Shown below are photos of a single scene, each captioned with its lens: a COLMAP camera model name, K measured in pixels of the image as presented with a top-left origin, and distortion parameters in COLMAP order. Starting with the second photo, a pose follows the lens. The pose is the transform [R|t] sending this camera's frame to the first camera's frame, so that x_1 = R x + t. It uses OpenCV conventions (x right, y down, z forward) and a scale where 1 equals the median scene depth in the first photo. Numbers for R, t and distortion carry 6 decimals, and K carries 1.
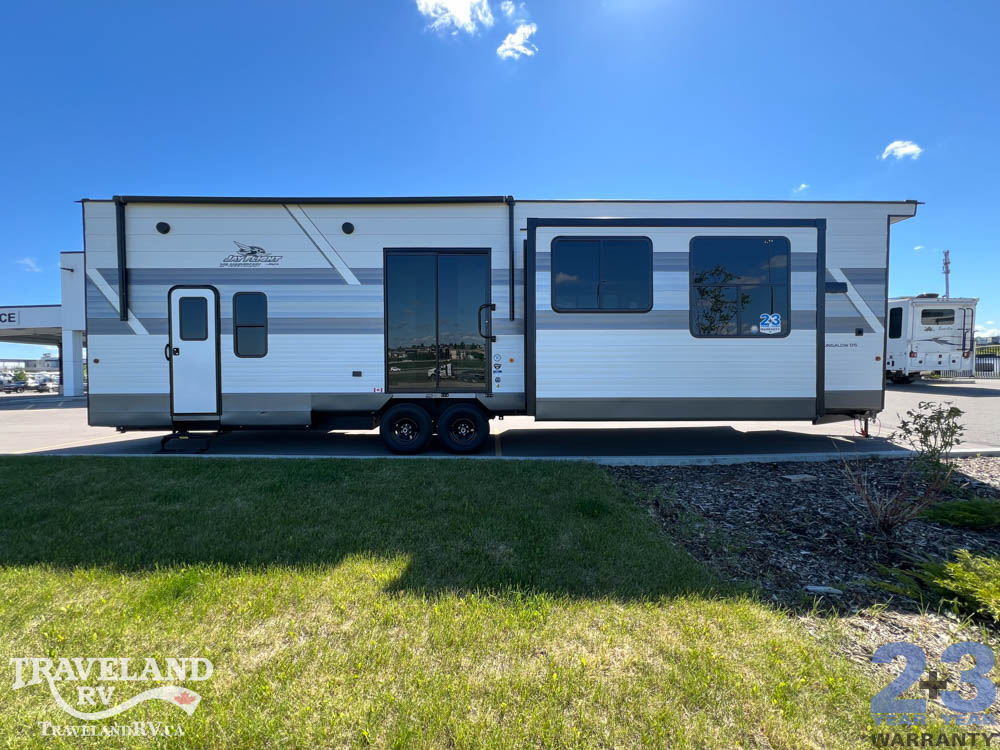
lens RADIAL K [[399.3, 0, 499.4], [0, 399.3, 374.6], [0, 0, 1]] dist [-0.000707, 0.000897]
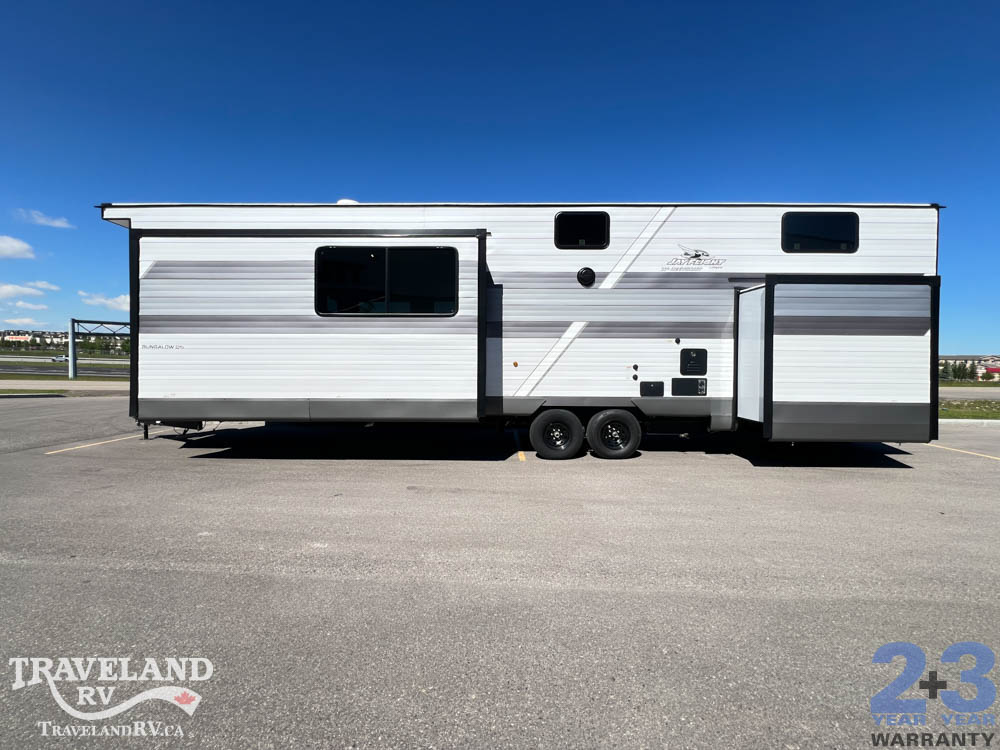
lens RADIAL K [[399.3, 0, 501.1], [0, 399.3, 375.9], [0, 0, 1]] dist [-0.000707, 0.000897]
pose [[0.999899, 0.004855, -0.013389, -1.082820], [-0.004939, 0.999968, -0.006262, -0.004035], [0.013358, 0.006328, 0.999891, 0.017946]]
